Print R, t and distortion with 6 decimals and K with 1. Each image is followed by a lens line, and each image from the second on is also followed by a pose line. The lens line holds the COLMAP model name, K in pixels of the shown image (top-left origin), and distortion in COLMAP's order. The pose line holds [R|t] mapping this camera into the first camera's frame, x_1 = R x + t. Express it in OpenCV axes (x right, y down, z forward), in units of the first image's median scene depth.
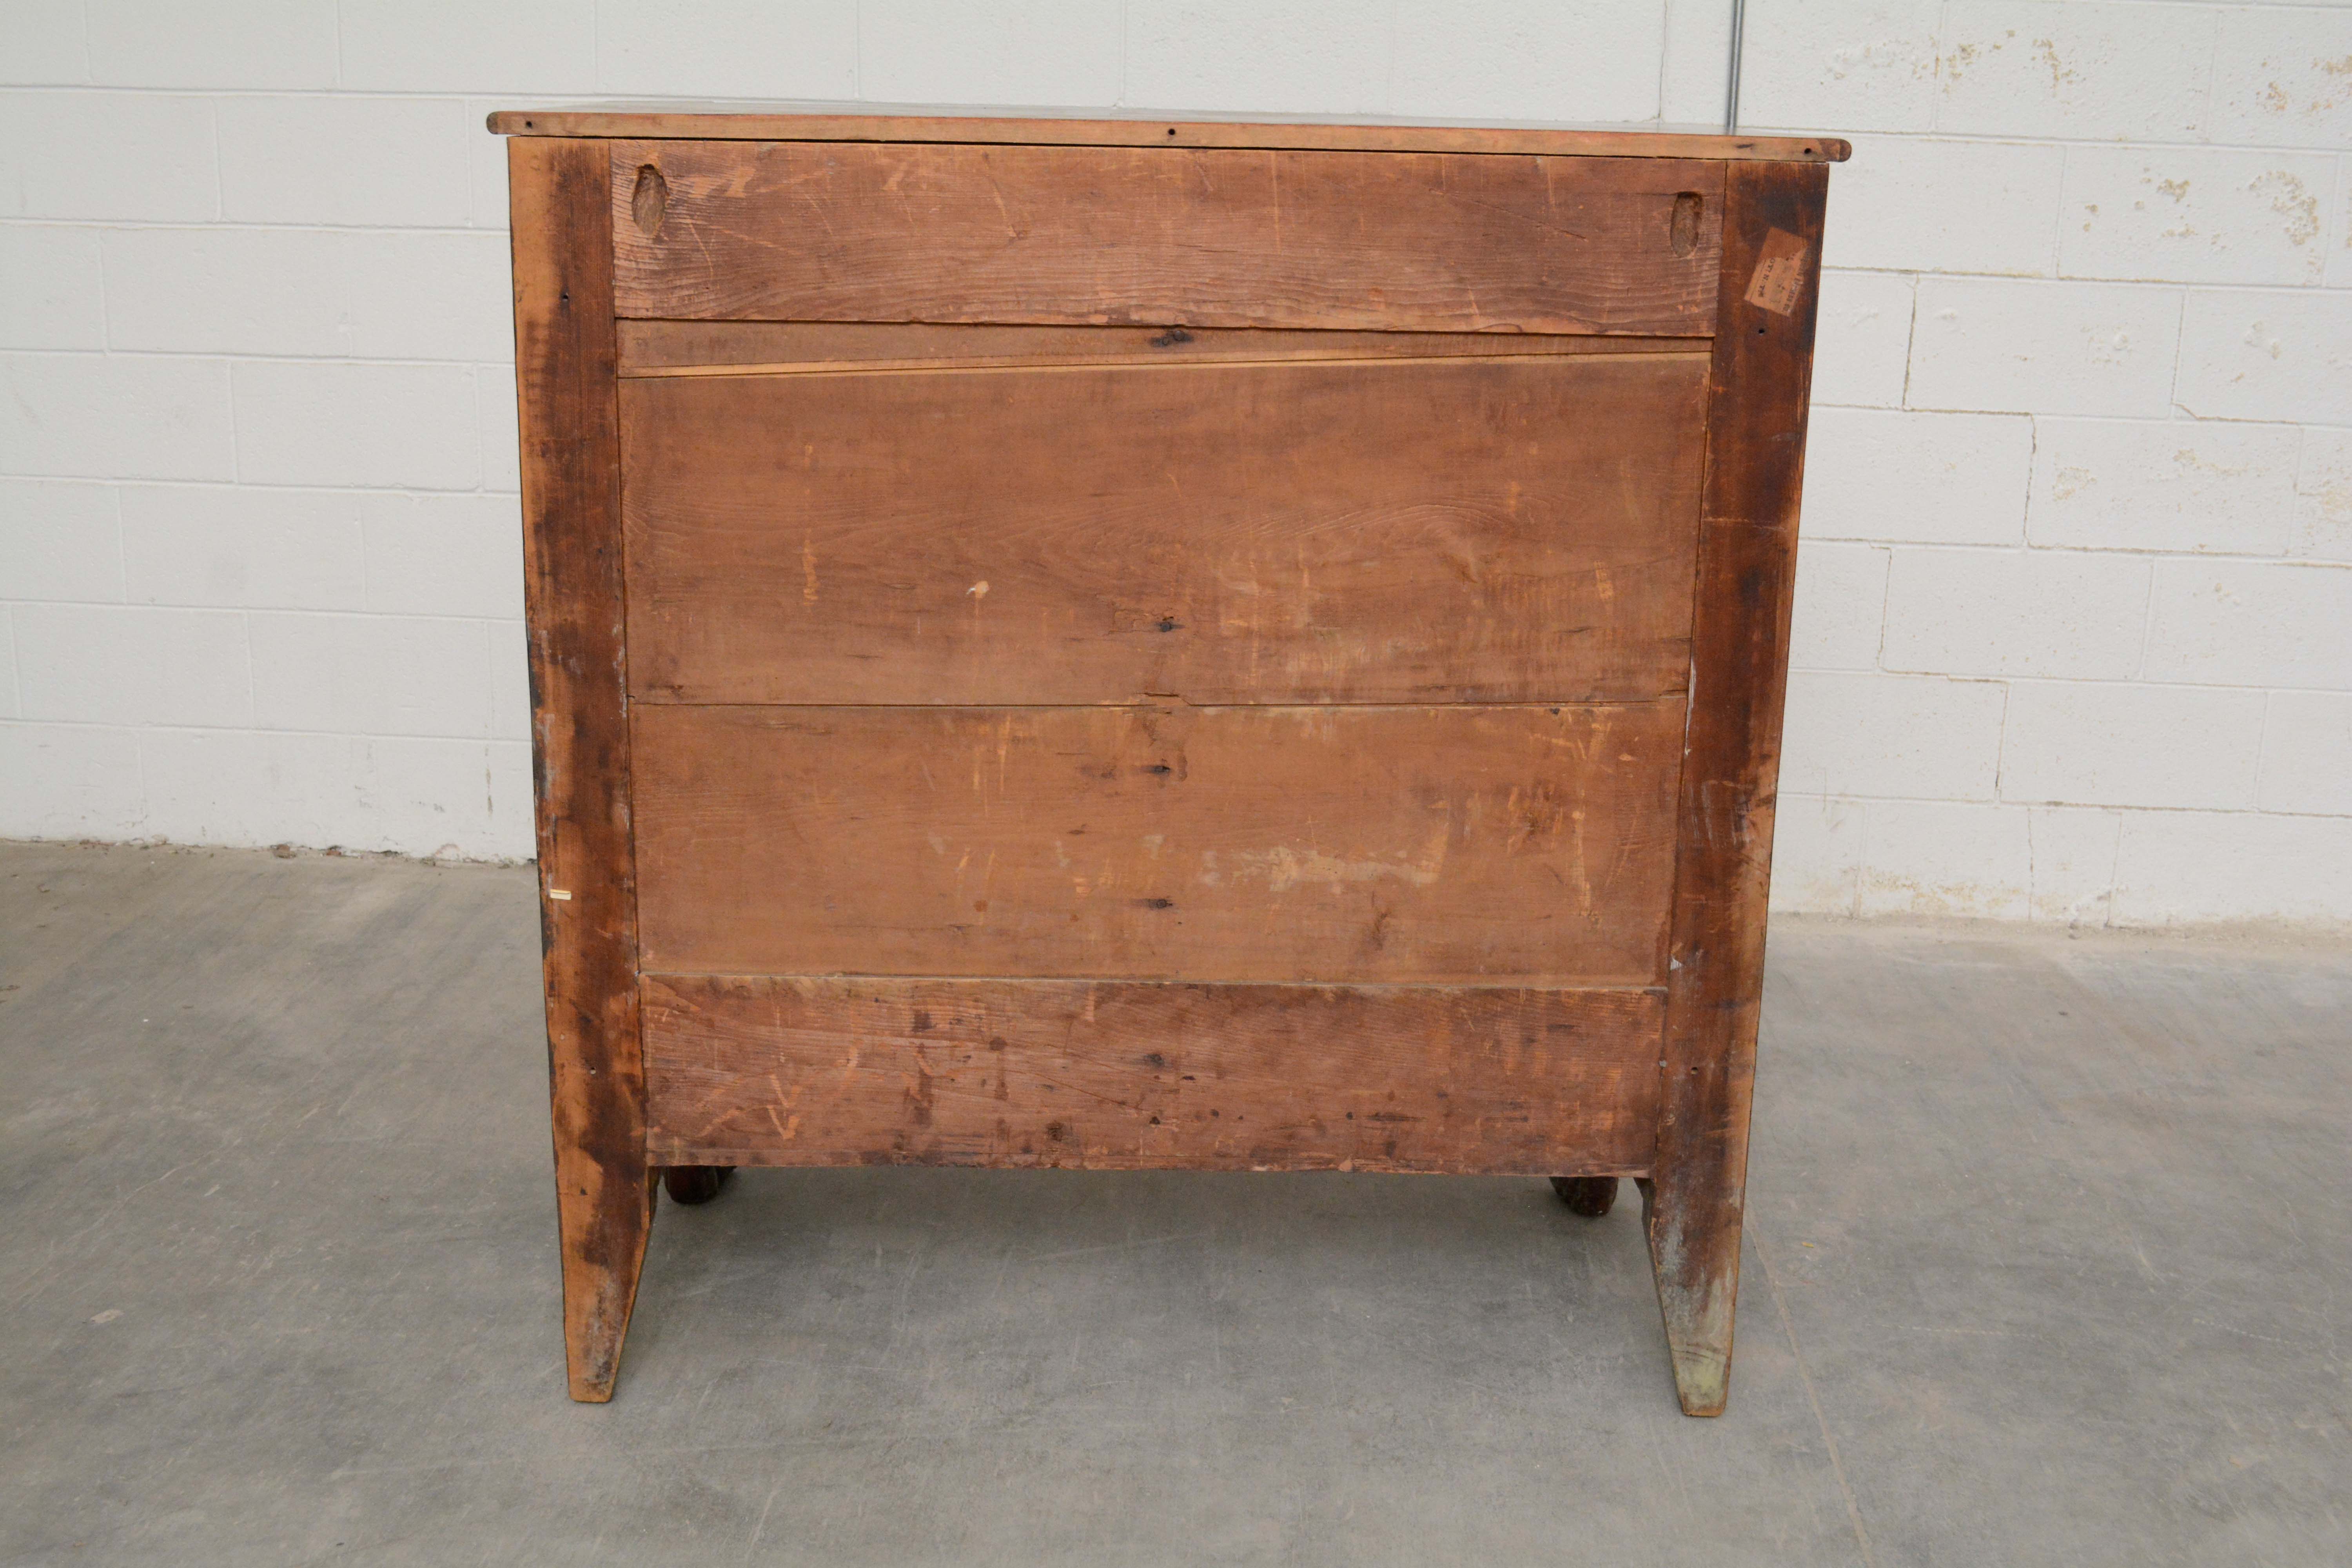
lens RADIAL K [[2583.4, 0, 1176.0], [0, 2583.4, 784.0], [0, 0, 1]] dist [-0.062920, 0.029410]
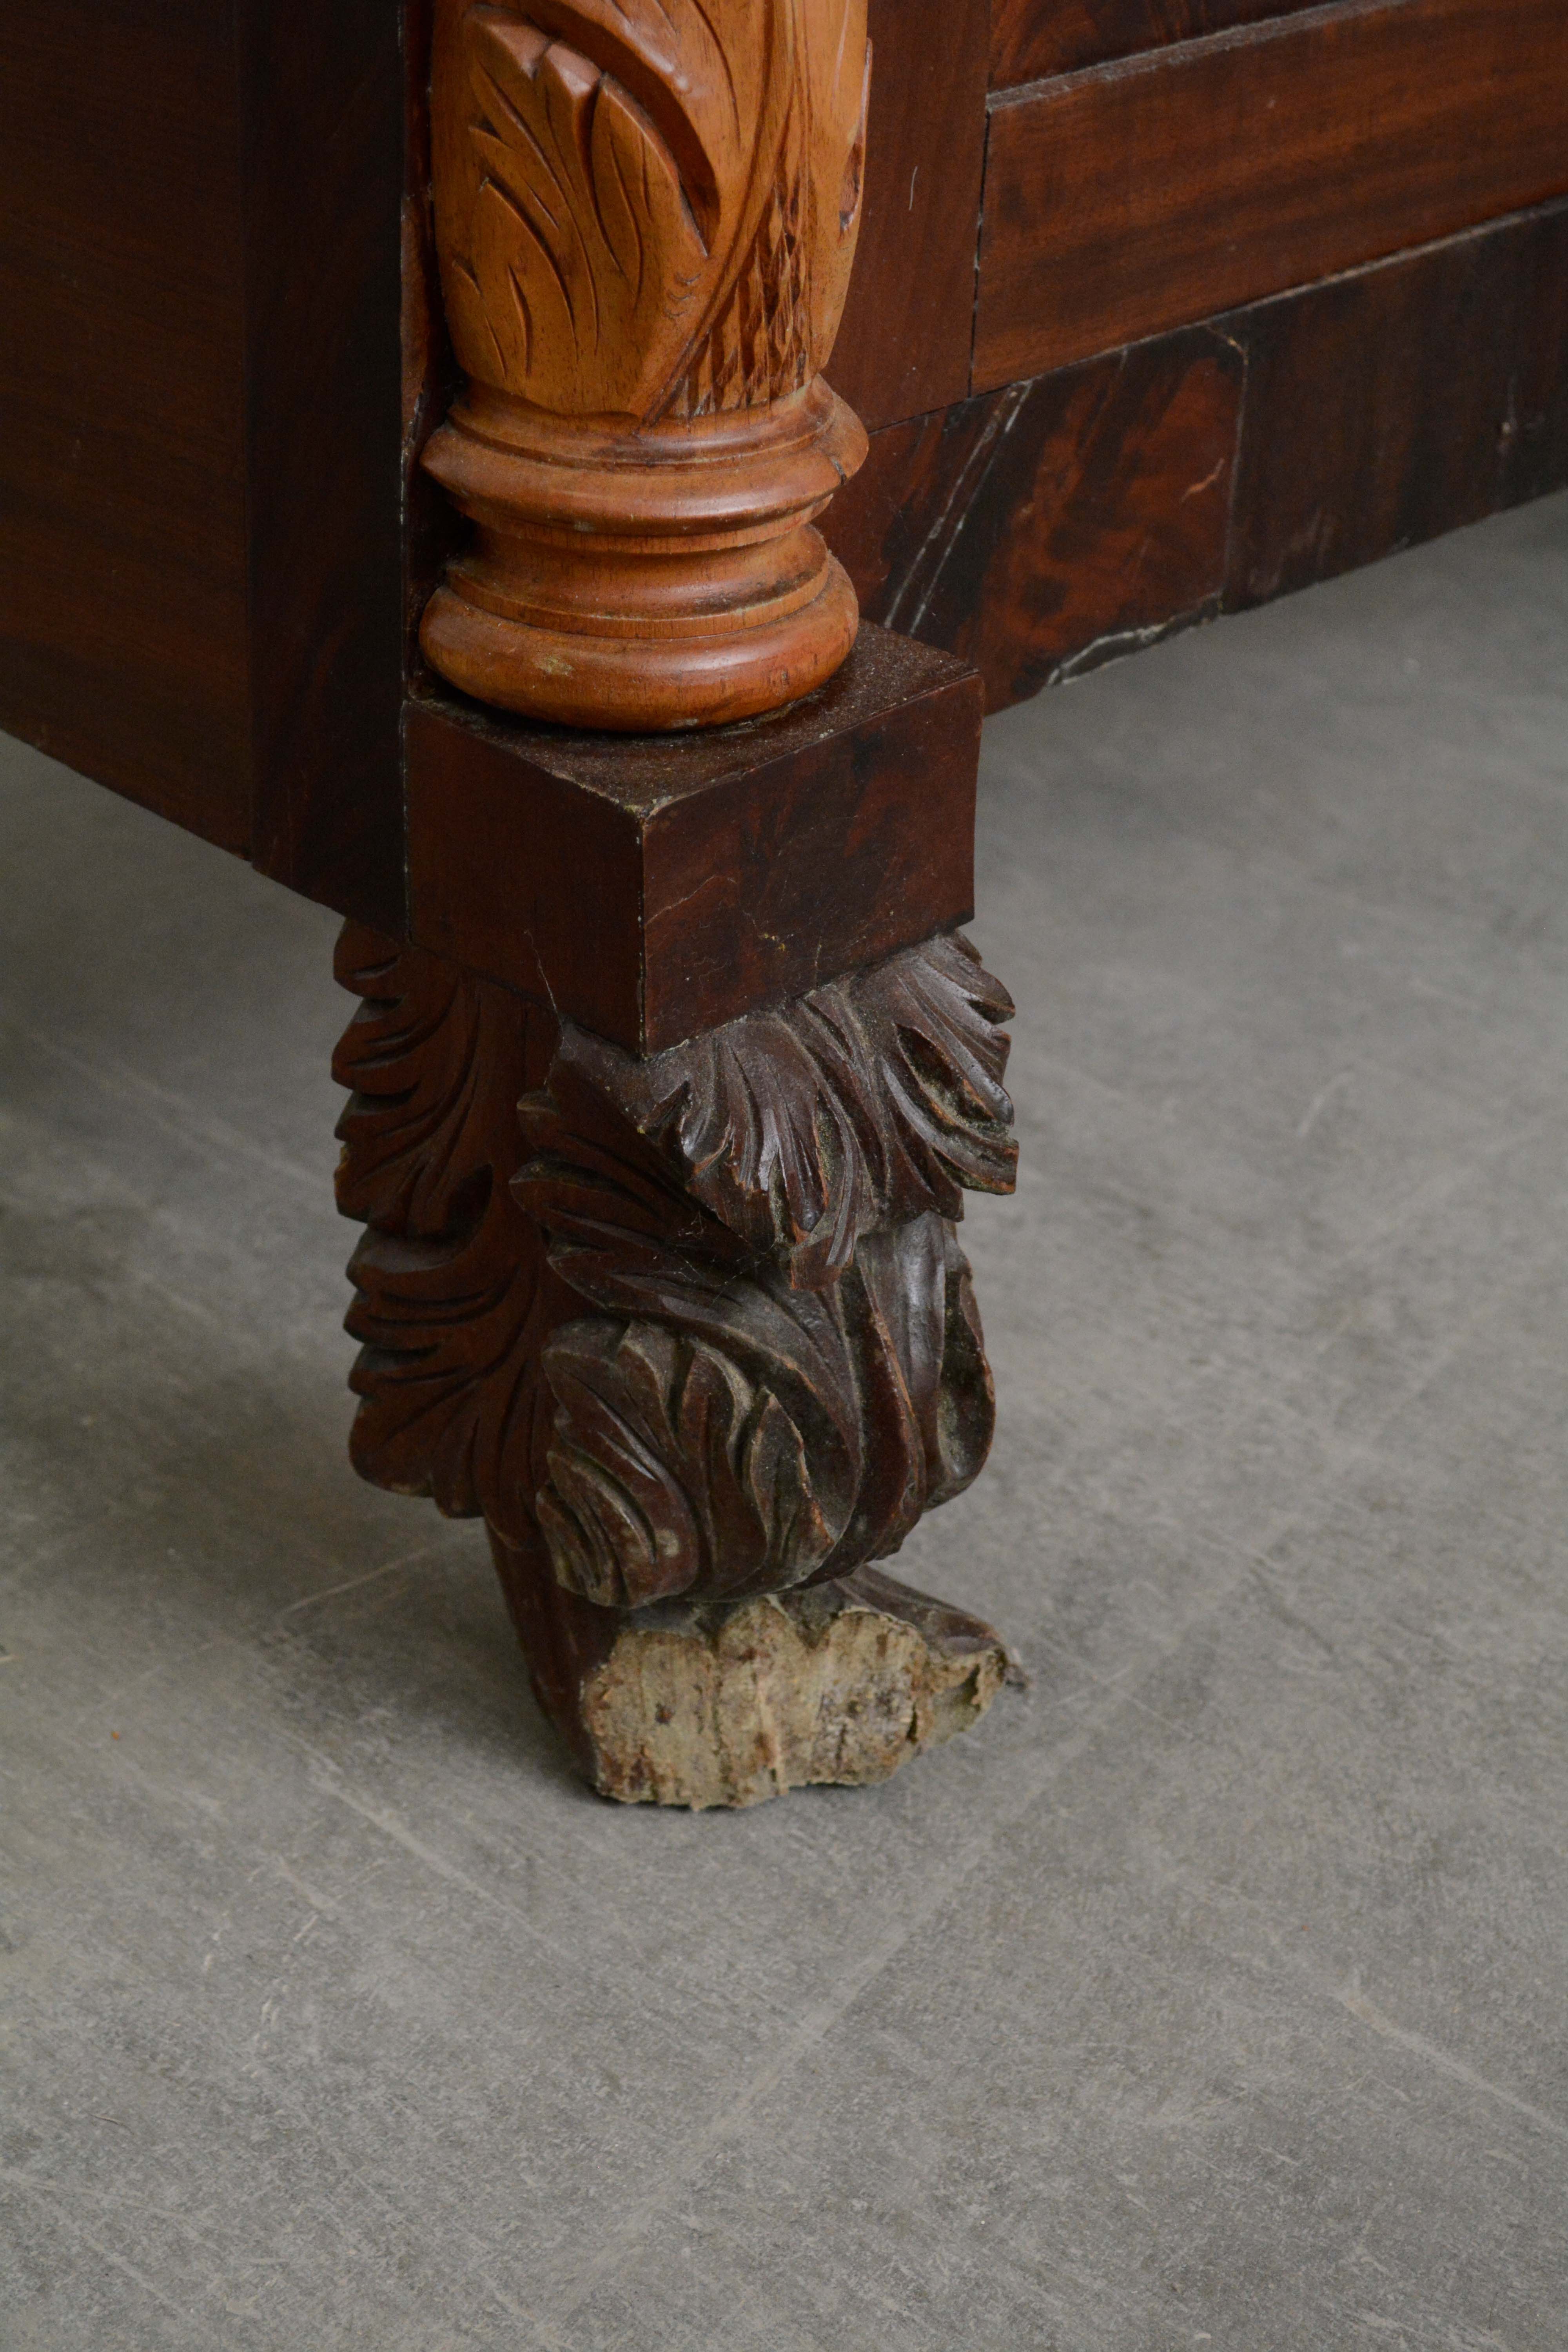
lens RADIAL K [[4329.5, 0, 784.0], [0, 4329.5, 1176.0], [0, 0, 1]] dist [0.009315, 0.023578]
pose [[0.657898, -0.377621, 0.651592, -0.257763], [0.188420, 0.920222, 0.343058, 0.049611], [-0.729155, -0.102924, 0.676564, 0.511557]]
